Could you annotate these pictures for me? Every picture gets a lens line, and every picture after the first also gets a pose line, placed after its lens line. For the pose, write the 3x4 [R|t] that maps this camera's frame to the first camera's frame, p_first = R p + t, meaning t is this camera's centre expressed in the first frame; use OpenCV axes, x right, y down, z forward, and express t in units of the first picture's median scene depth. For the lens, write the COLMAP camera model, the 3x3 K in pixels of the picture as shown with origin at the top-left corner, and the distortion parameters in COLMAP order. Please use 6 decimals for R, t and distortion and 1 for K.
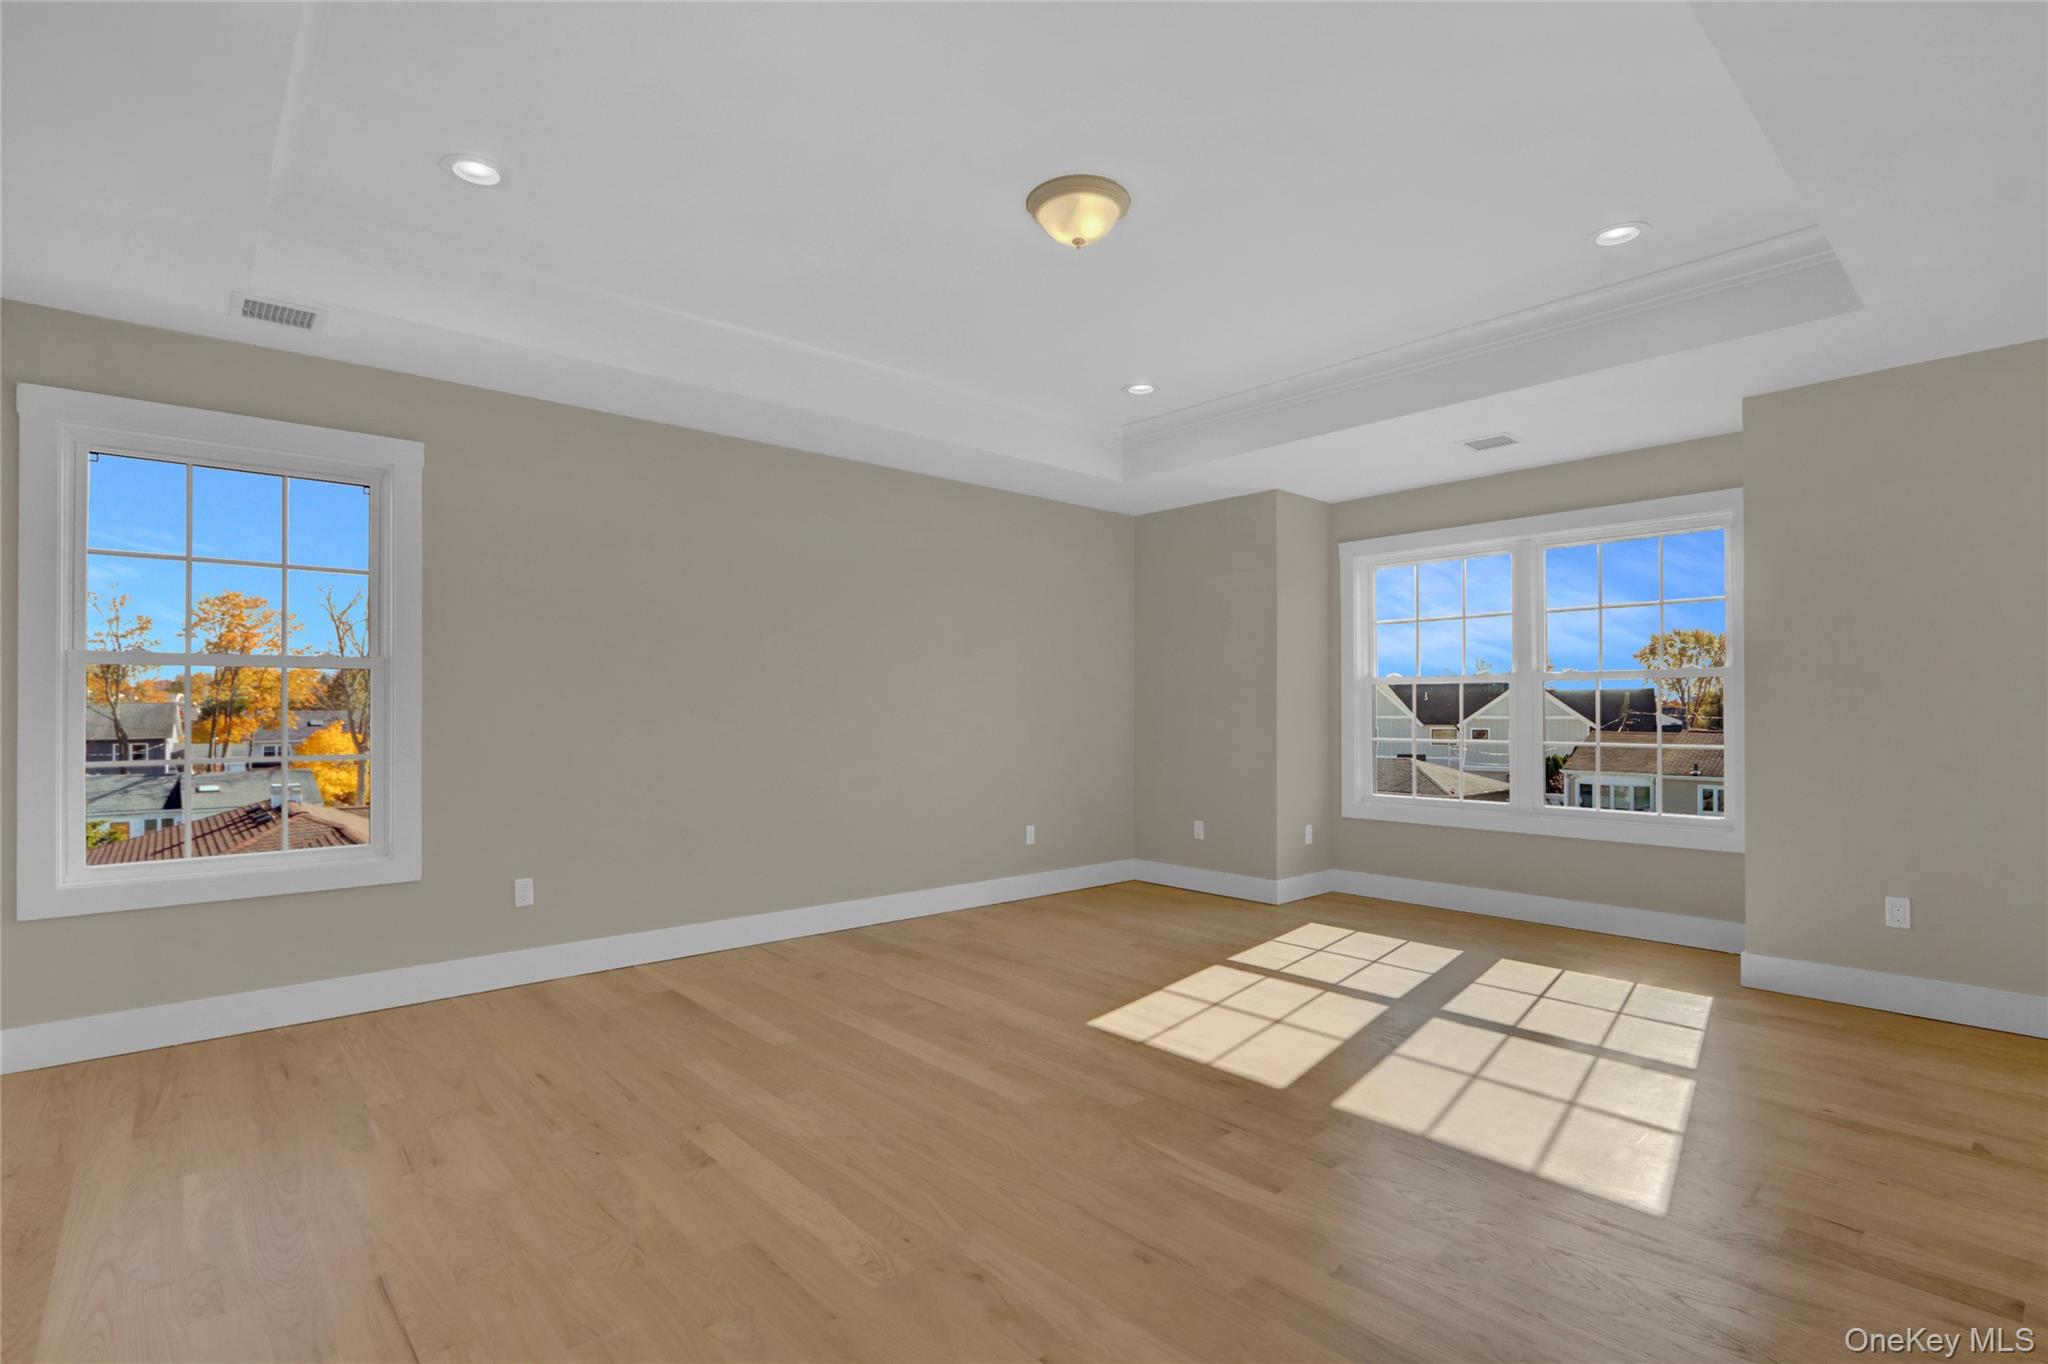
lens RADIAL K [[985.6, 0, 1018.4], [0, 985.6, 690.9], [0, 0, 1]] dist [-0.009918, -0.000832]
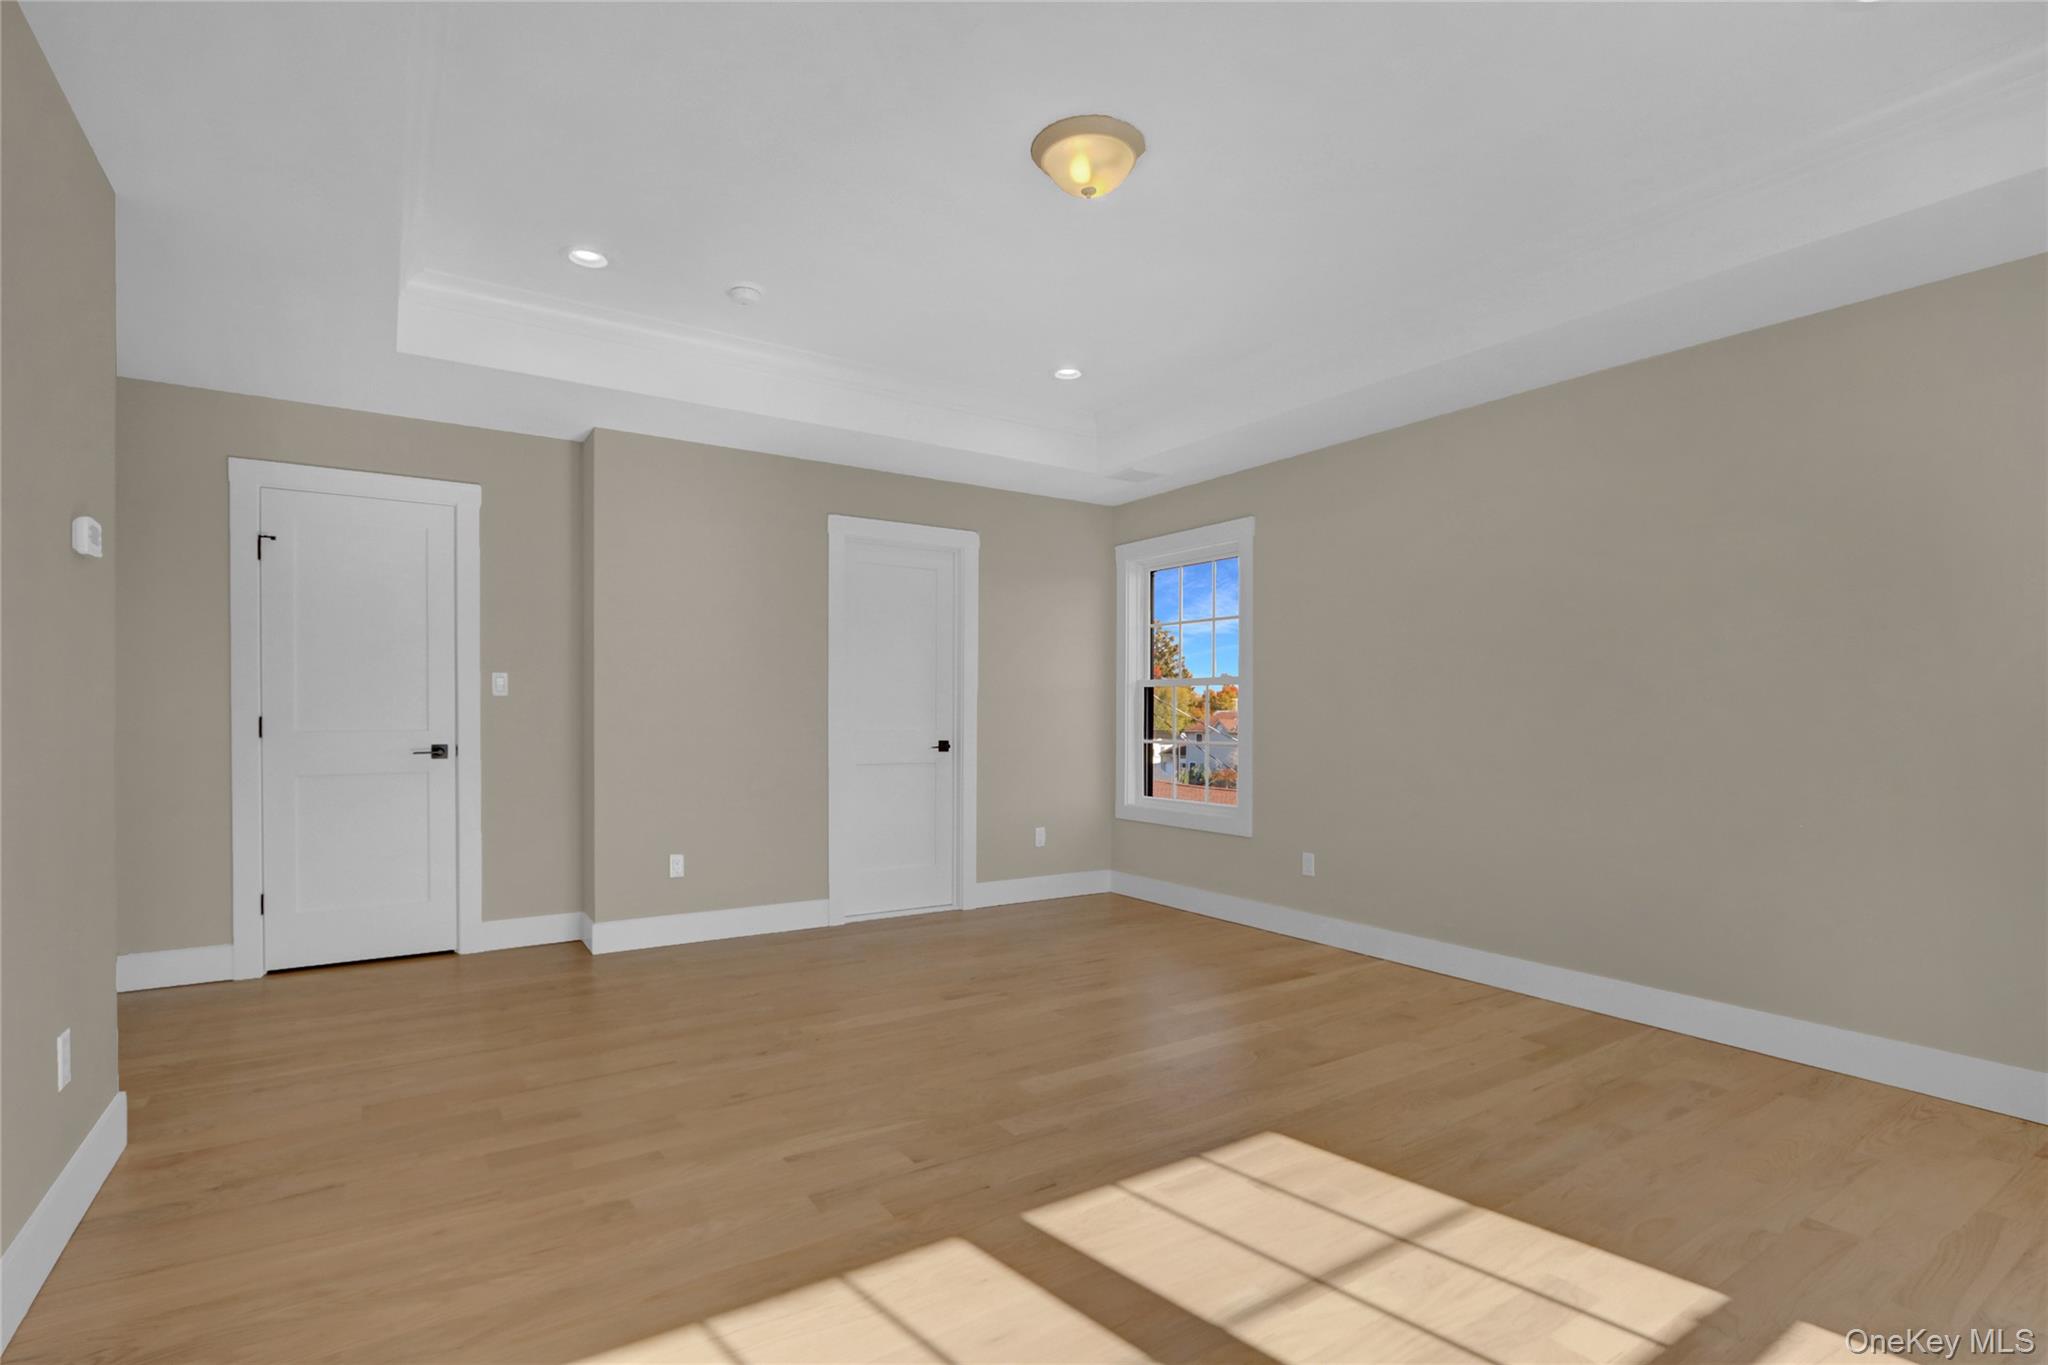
lens RADIAL K [[985.6, 0, 1019.4], [0, 985.6, 693.3], [0, 0, 1]] dist [-0.009918, -0.000832]
pose [[-0.143699, -0.012870, -0.989538, 0.841912], [0.009063, 0.999856, -0.014320, 0.008231], [0.989580, -0.011026, -0.143561, 0.912042]]
